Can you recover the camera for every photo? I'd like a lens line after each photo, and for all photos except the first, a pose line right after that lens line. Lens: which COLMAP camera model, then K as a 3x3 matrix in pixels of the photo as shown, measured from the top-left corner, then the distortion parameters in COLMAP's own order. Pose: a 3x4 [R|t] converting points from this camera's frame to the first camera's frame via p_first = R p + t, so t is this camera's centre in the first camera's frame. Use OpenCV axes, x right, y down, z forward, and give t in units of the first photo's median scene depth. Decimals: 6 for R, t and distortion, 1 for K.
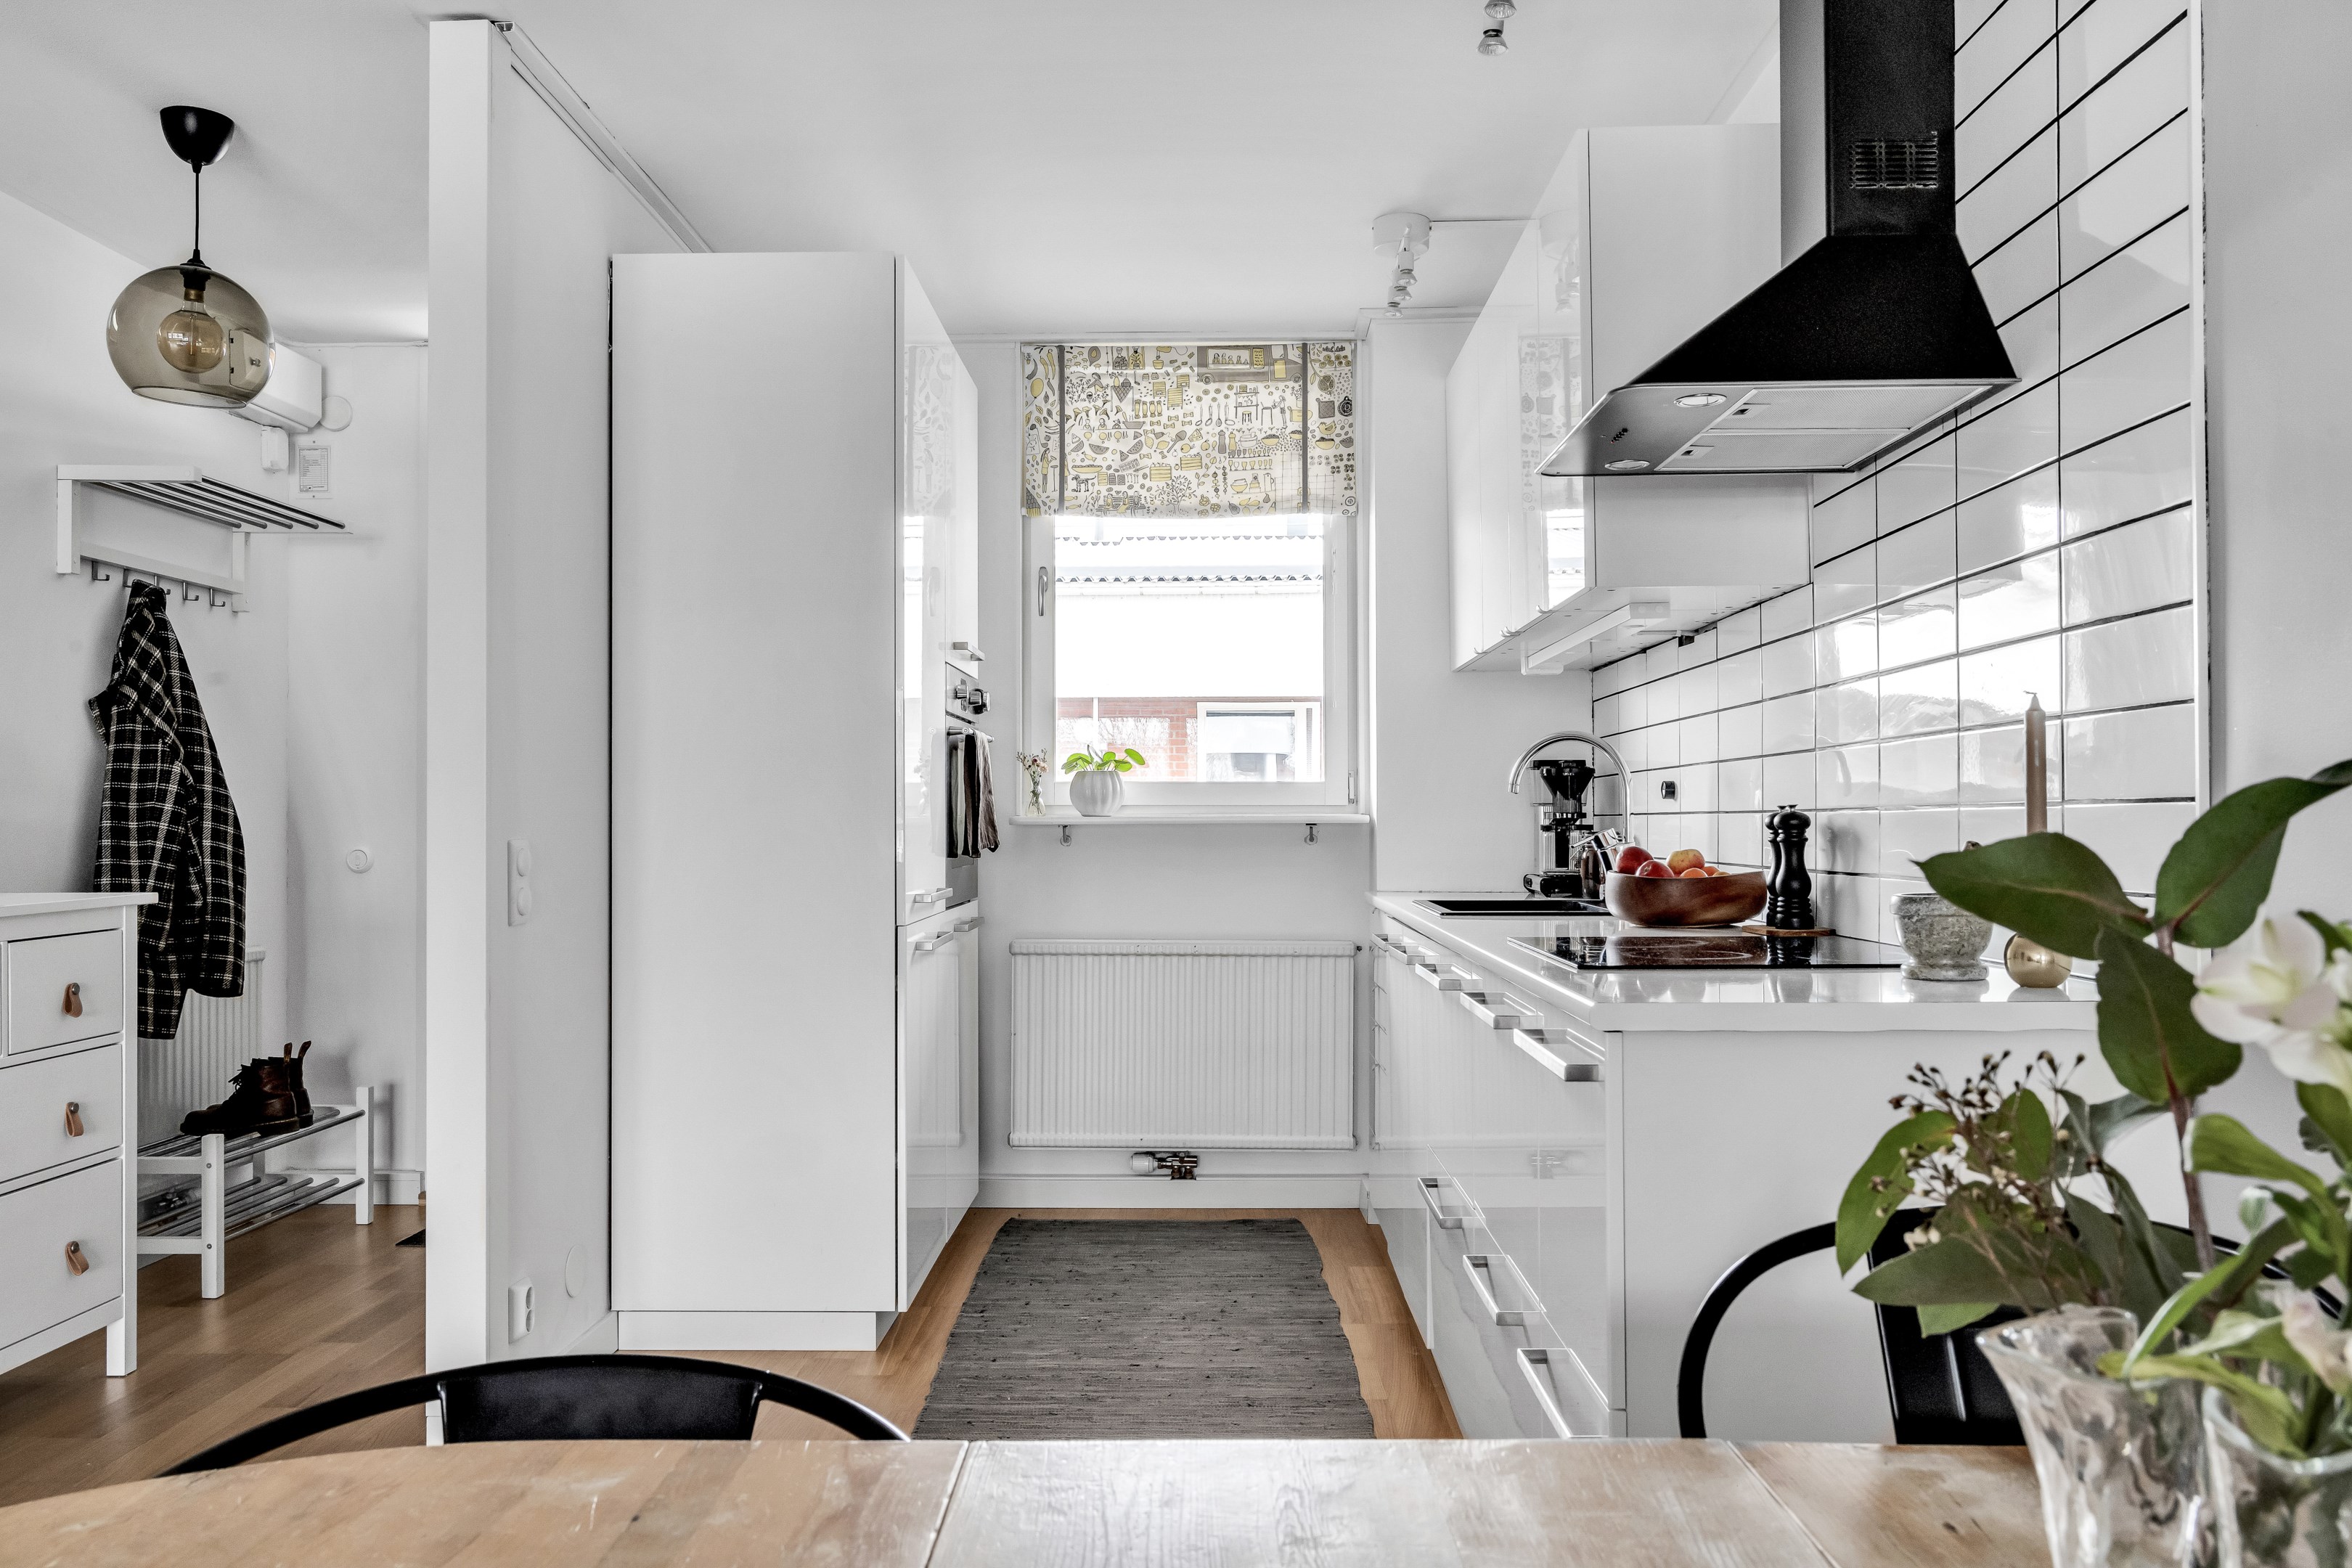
lens RADIAL K [[1808.4, 0, 1176.0], [0, 1808.4, 784.0], [0, 0, 1]] dist [-0.005874, -0.002276]
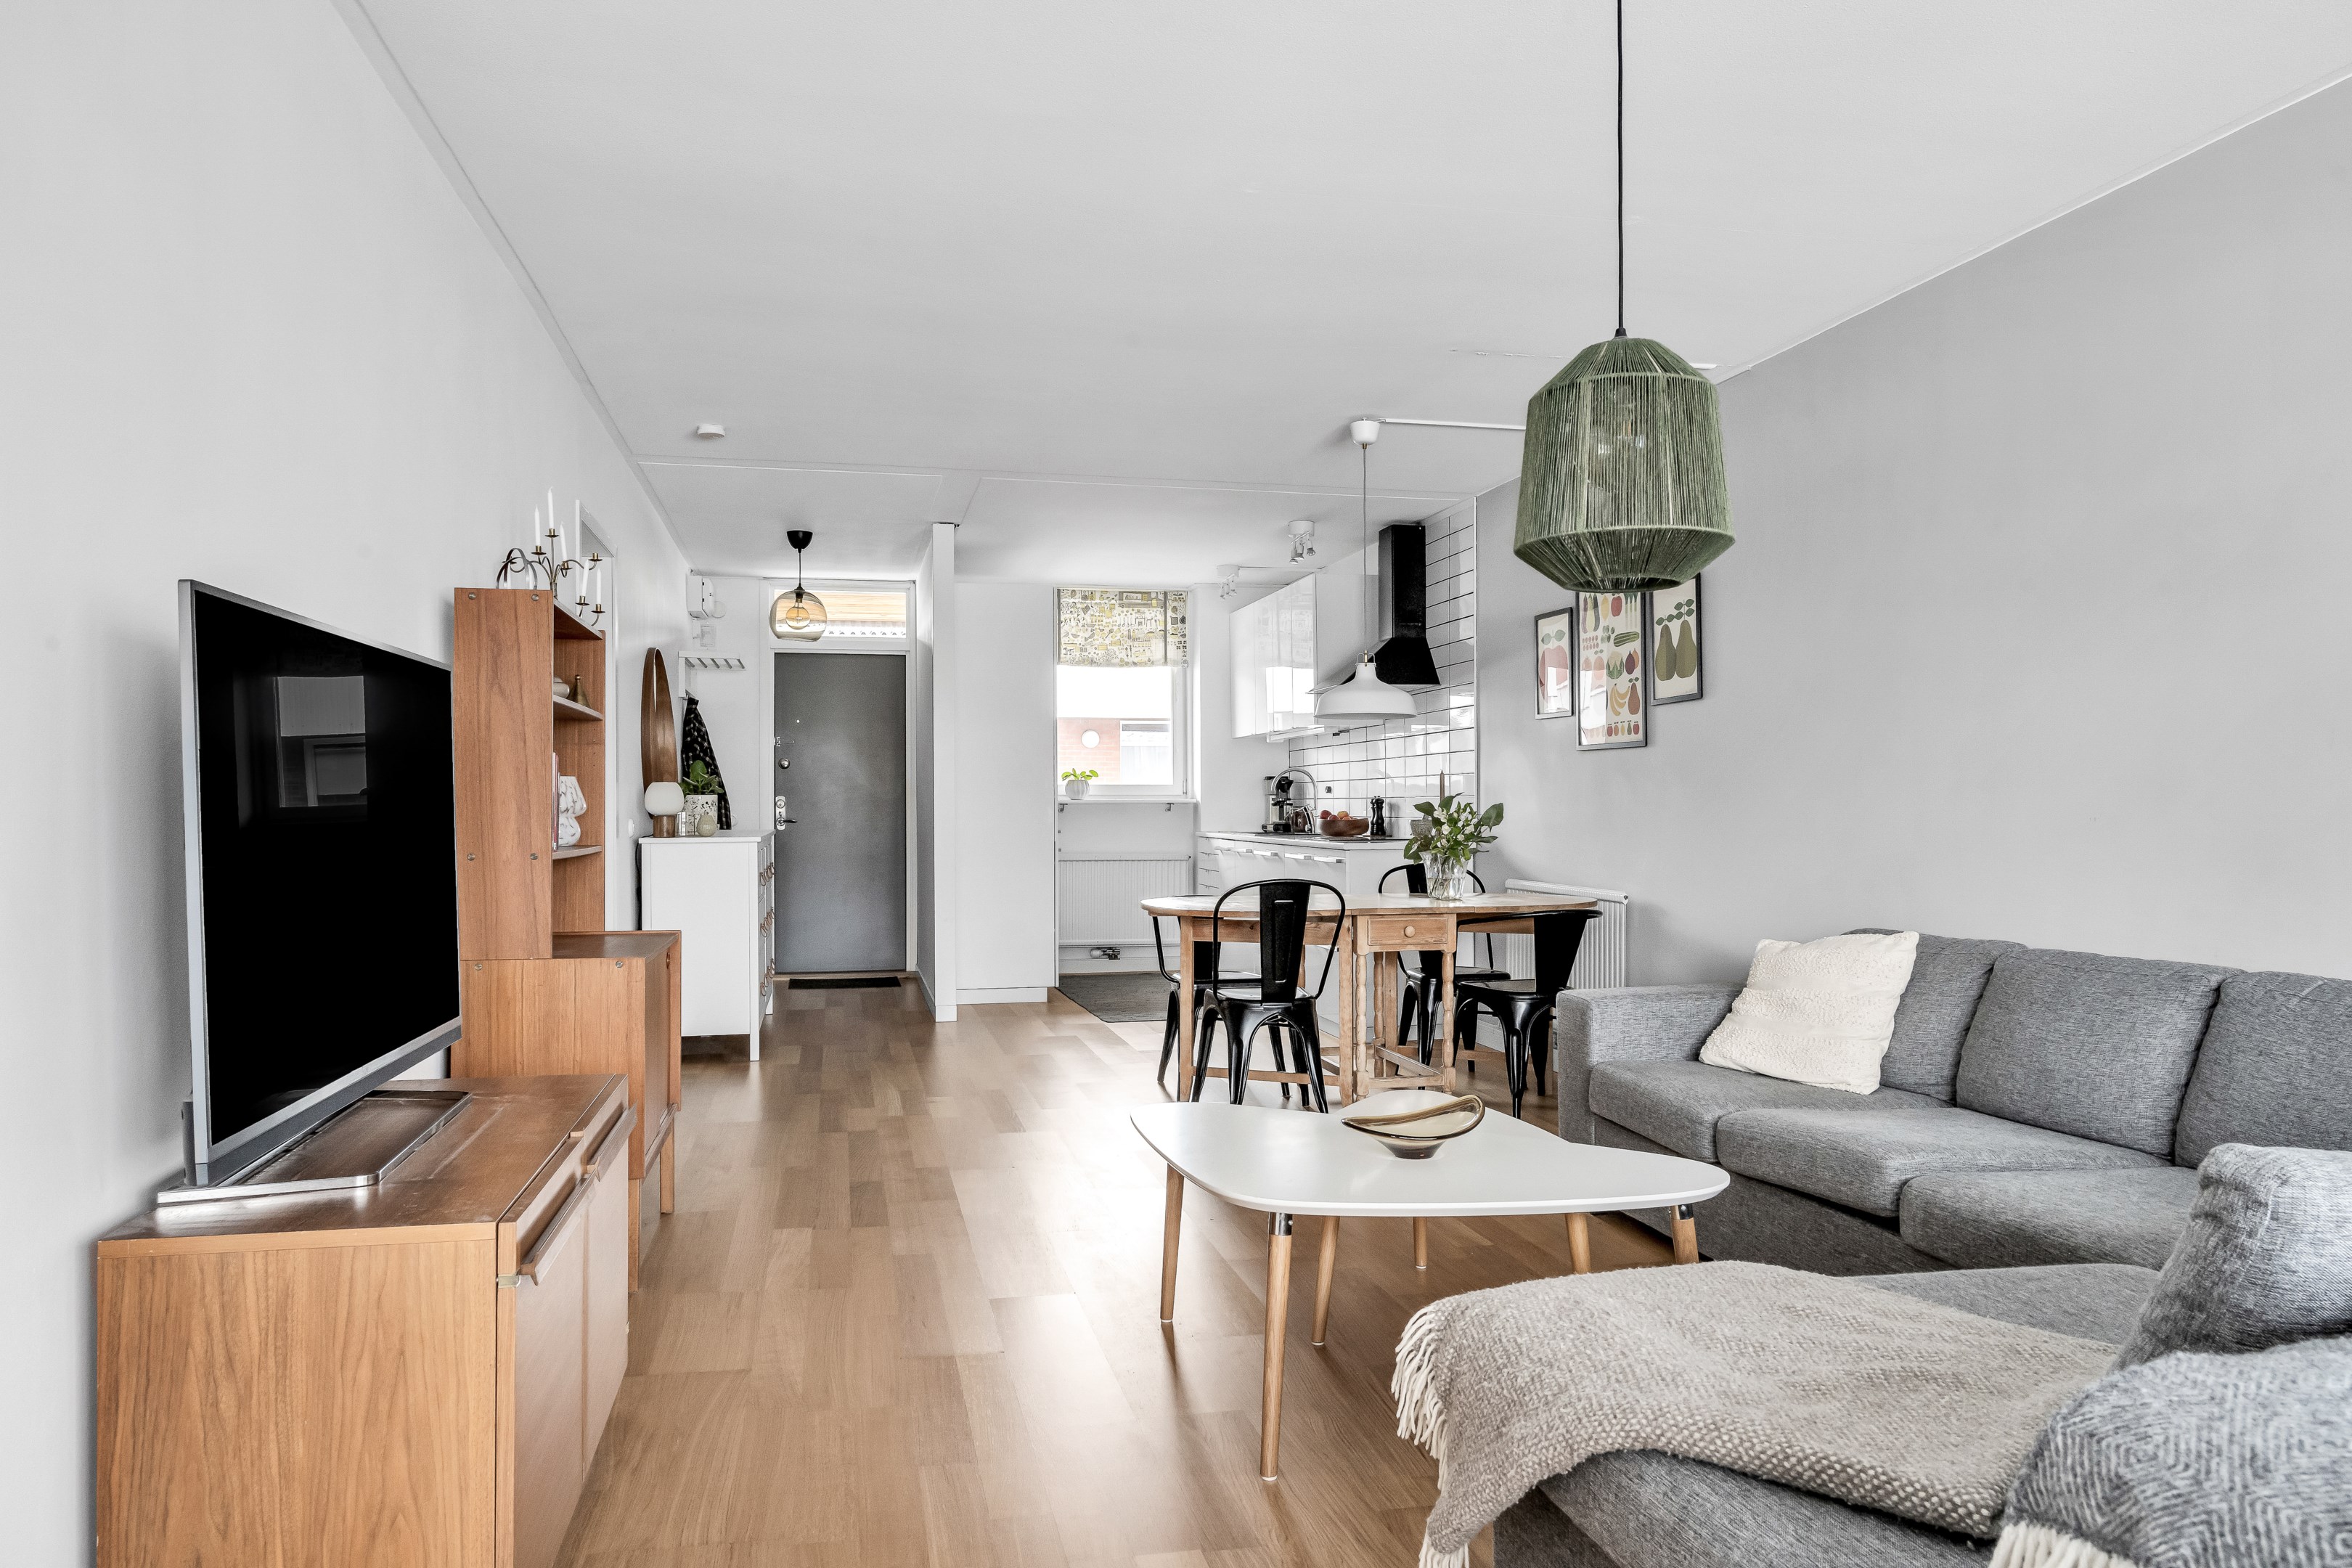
lens RADIAL K [[1577.9, 0, 1176.0], [0, 1577.9, 784.0], [0, 0, 1]] dist [0.000269, 0.002029]
pose [[0.972717, 0.002021, 0.231986, -0.379582], [-0.003820, 0.999966, 0.007304, -0.016729], [-0.231964, -0.007991, 0.972692, -0.944042]]
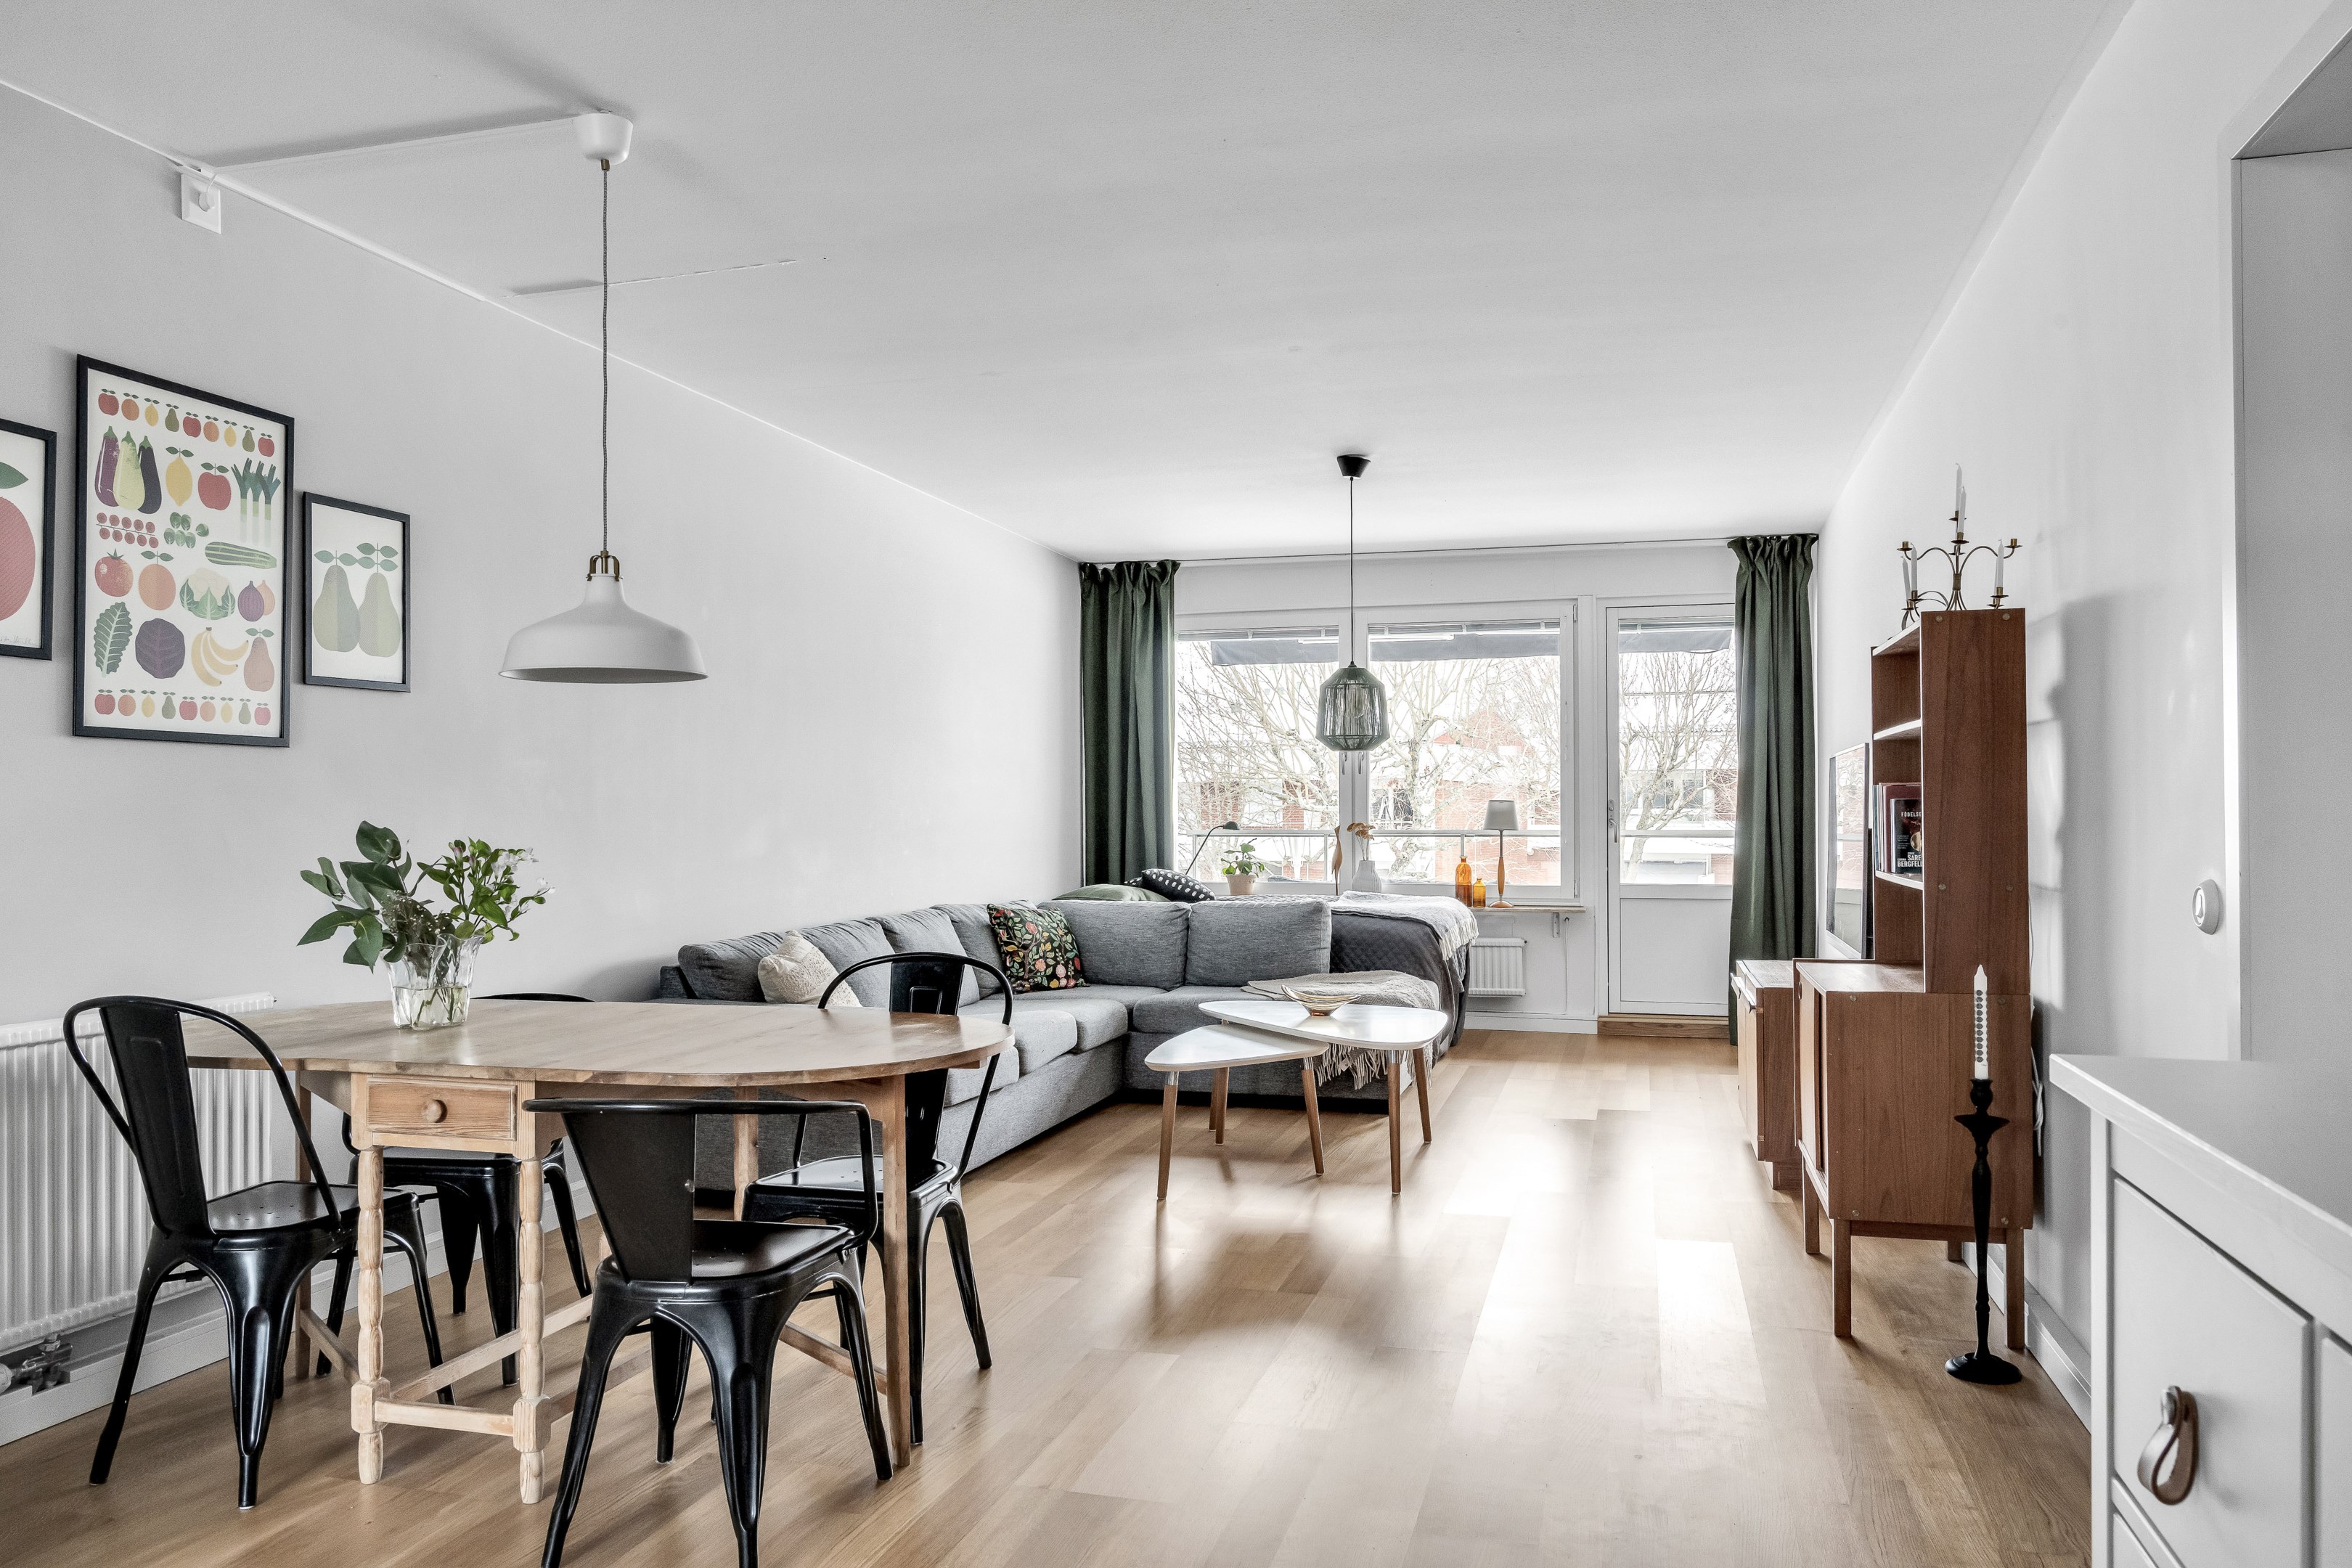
lens RADIAL K [[1586.7, 0, 1213.8], [0, 1586.7, 791.8], [0, 0, 1]] dist [-0.021529, -0.001421]
pose [[-0.973223, 0.006520, 0.229771, -0.345341], [-0.001226, 0.999436, -0.033556, 0.005171], [-0.229861, -0.032939, -0.972666, 0.632273]]
